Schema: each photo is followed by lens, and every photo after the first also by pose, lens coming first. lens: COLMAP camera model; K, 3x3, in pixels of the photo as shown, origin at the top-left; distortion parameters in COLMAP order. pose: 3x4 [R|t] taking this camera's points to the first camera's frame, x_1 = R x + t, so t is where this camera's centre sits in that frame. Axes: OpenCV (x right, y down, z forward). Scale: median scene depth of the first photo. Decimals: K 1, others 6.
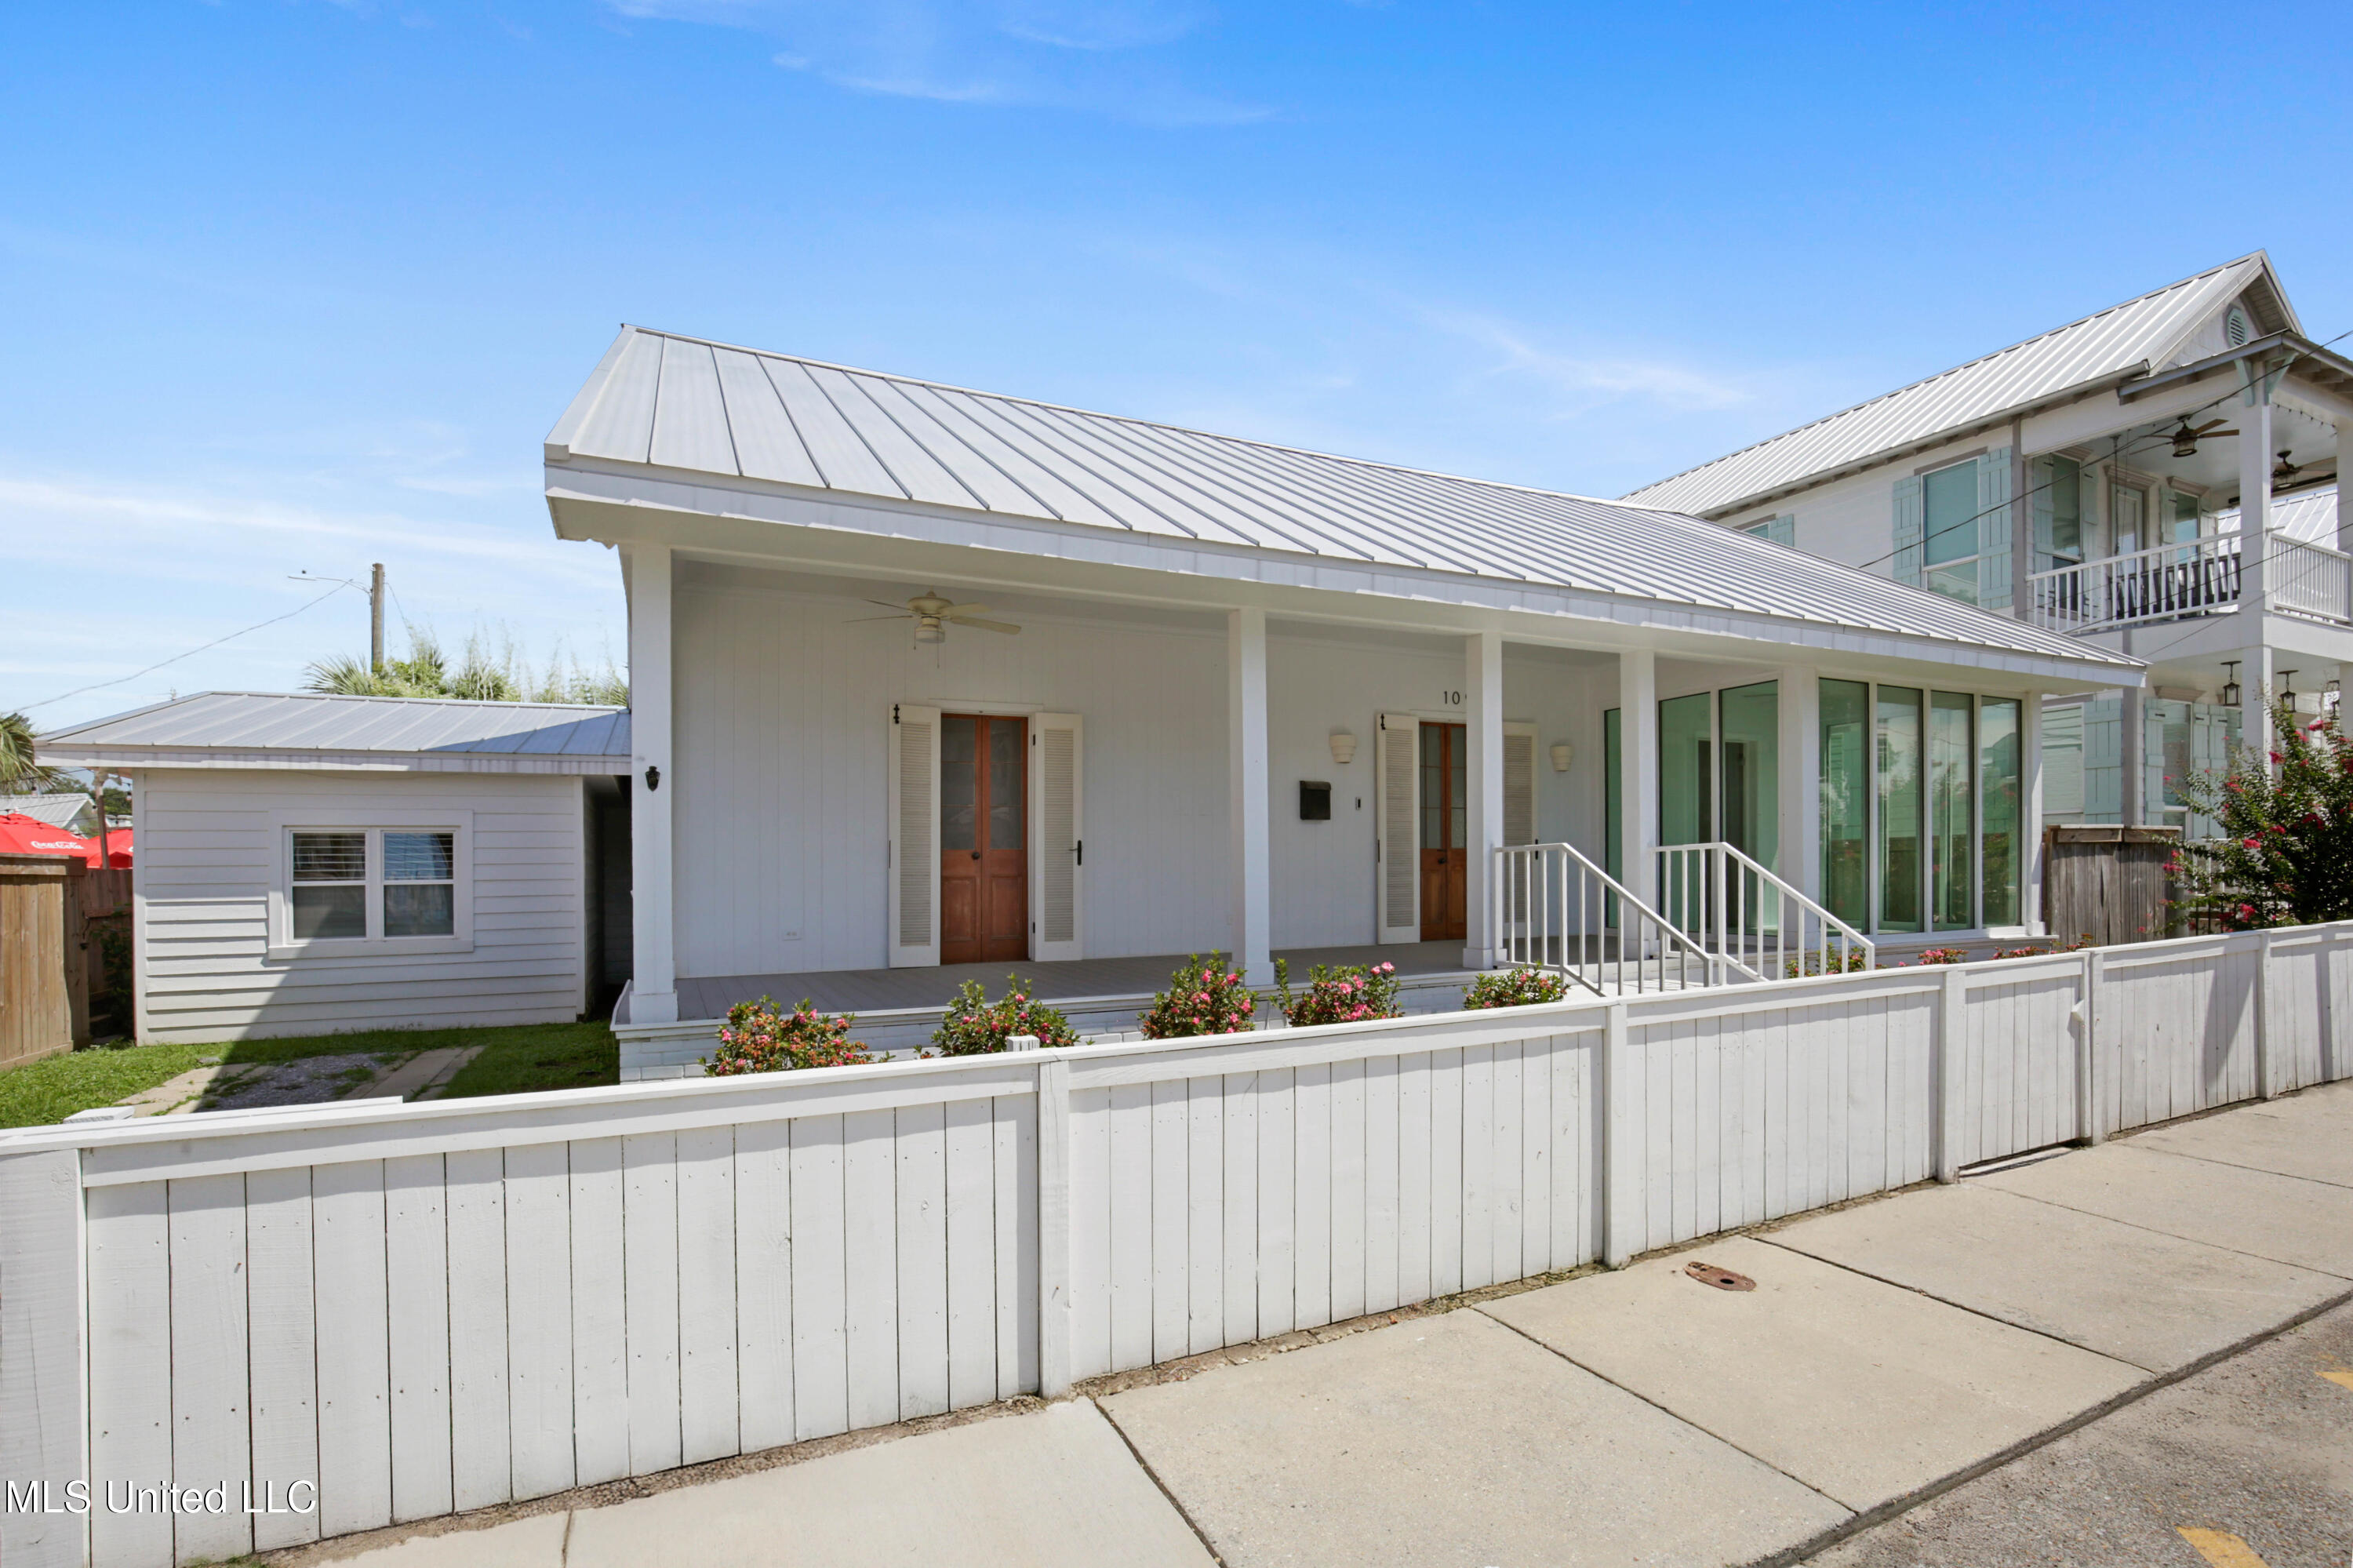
lens RADIAL K [[1133.8, 0, 1297.8], [0, 1133.8, 874.4], [0, 0, 1]] dist [0.000395, -0.000059]
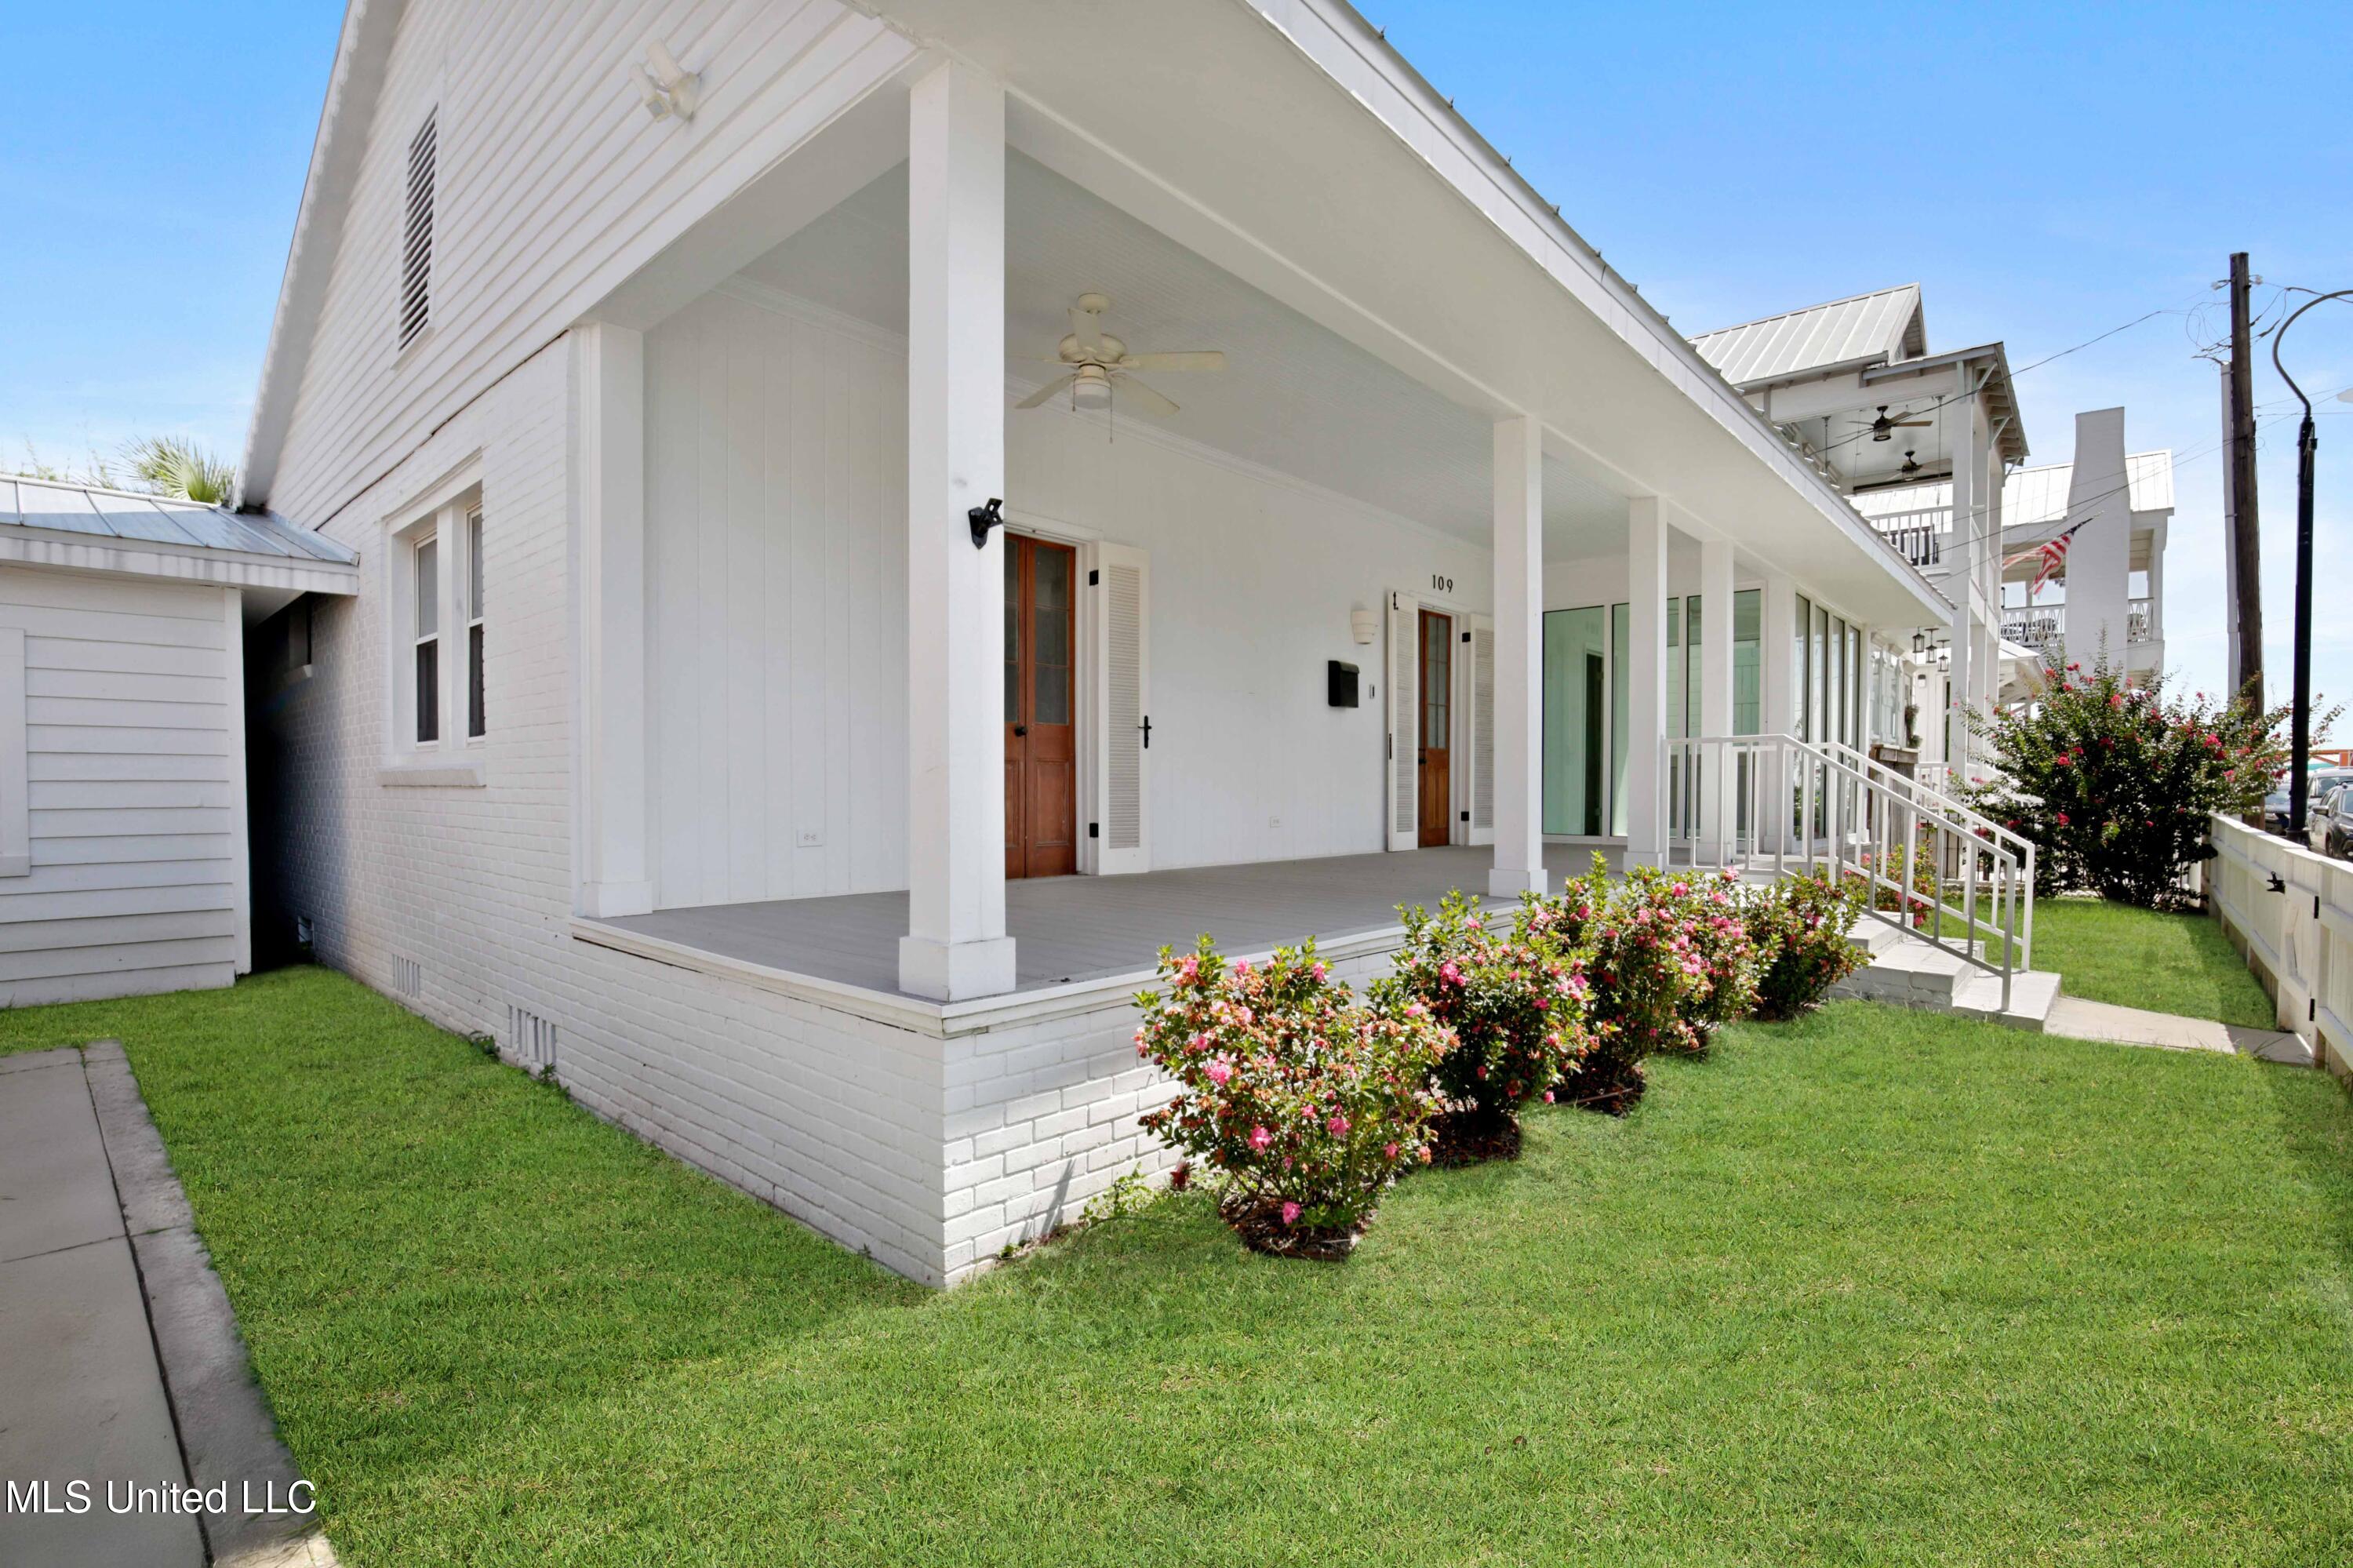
lens RADIAL K [[1058.4, 0, 1234.9], [0, 1058.4, 820.1], [0, 0, 1]] dist [-0.010487, -0.000084]
pose [[0.931091, 0.003956, 0.364764, -0.341868], [-0.012950, 0.999669, 0.022214, 0.020226], [-0.364556, -0.025407, 0.930835, 0.272418]]
